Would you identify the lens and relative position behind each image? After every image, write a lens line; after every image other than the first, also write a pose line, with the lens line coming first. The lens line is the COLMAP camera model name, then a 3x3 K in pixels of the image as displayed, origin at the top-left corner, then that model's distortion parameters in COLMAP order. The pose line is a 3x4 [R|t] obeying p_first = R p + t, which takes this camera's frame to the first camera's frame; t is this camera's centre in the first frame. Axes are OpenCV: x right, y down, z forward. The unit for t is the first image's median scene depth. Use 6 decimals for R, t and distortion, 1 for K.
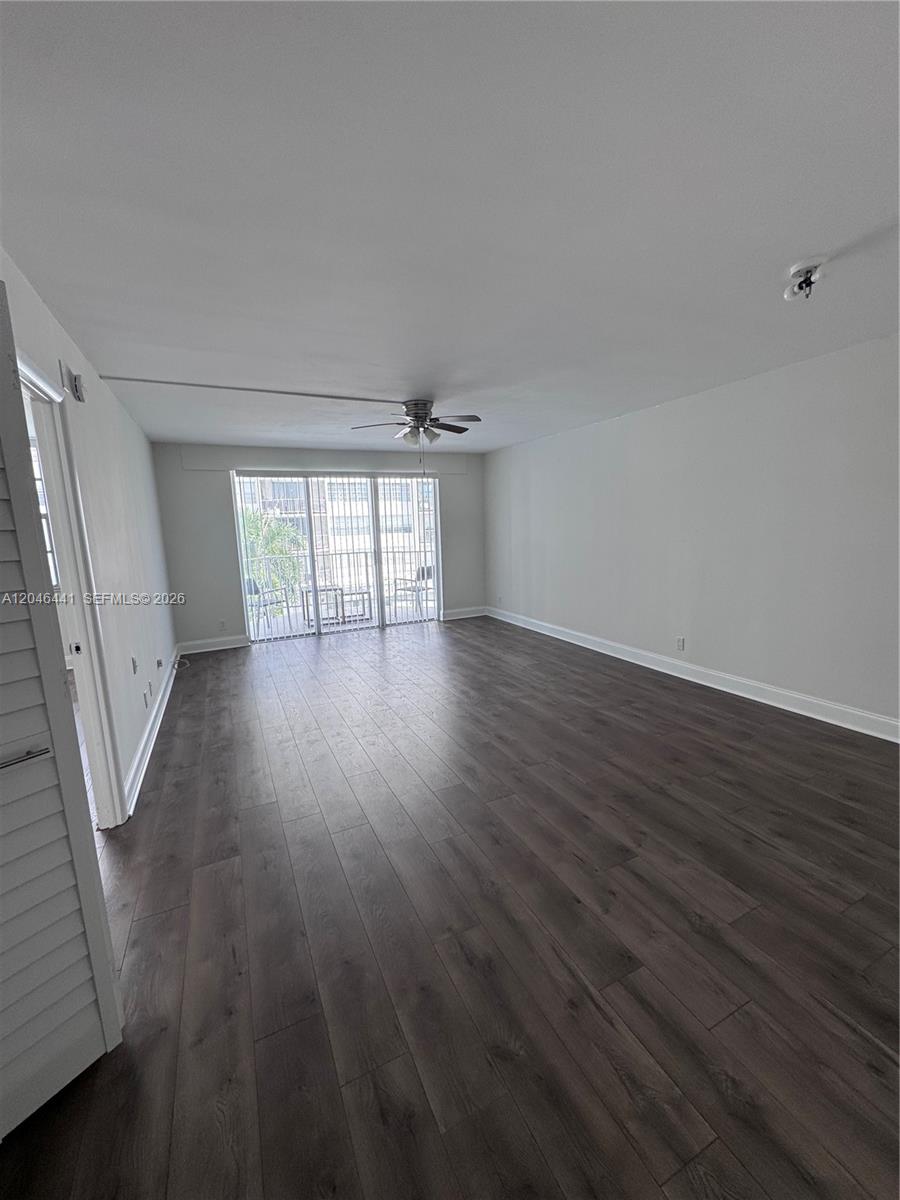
lens RADIAL K [[480.4, 0, 443.1], [0, 480.4, 595.7], [0, 0, 1]] dist [-0.002399, 0.000117]
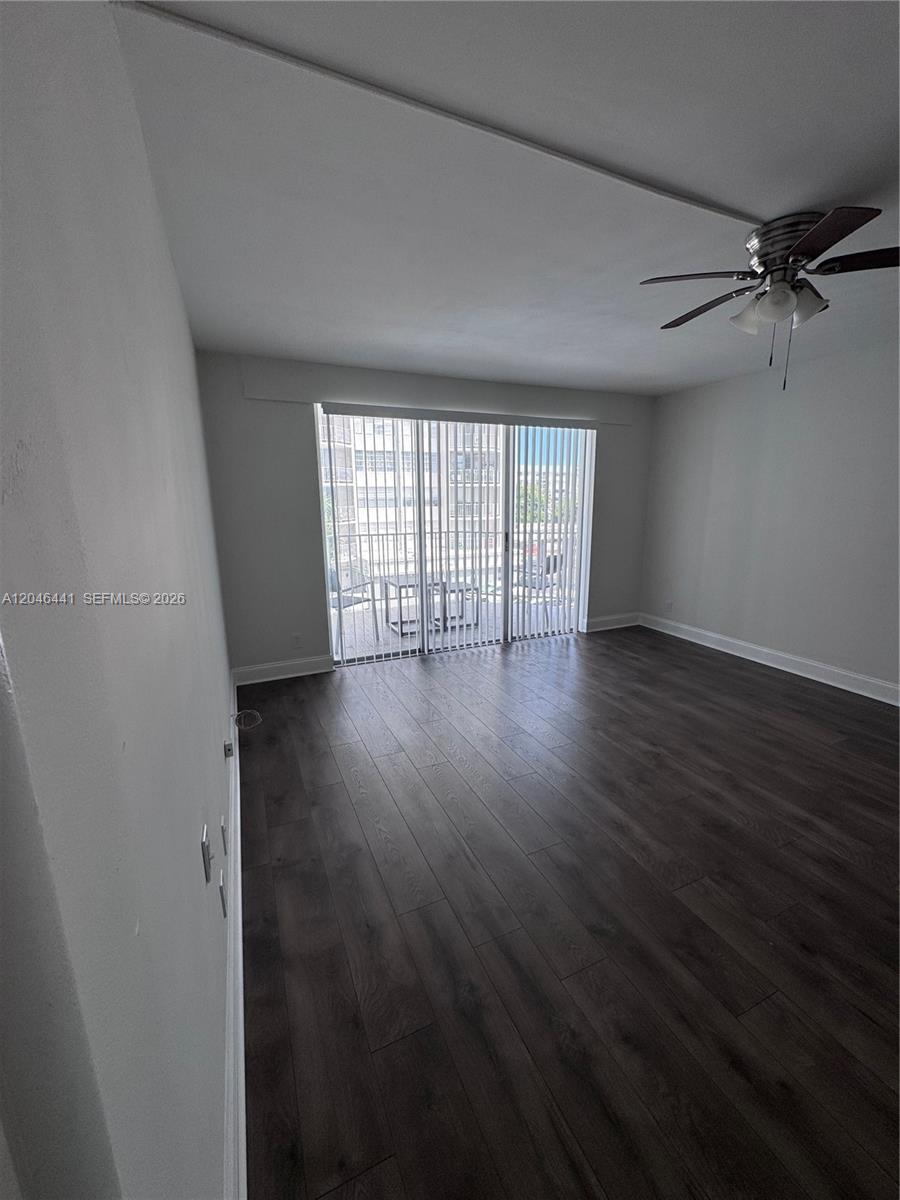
lens RADIAL K [[480.4, 0, 460.4], [0, 480.4, 604.5], [0, 0, 1]] dist [-0.002399, 0.000117]
pose [[0.999575, 0.029090, -0.001683, -0.204037], [-0.028900, 0.997122, 0.070083, -0.038317], [0.003717, -0.070004, 0.997540, 0.293734]]
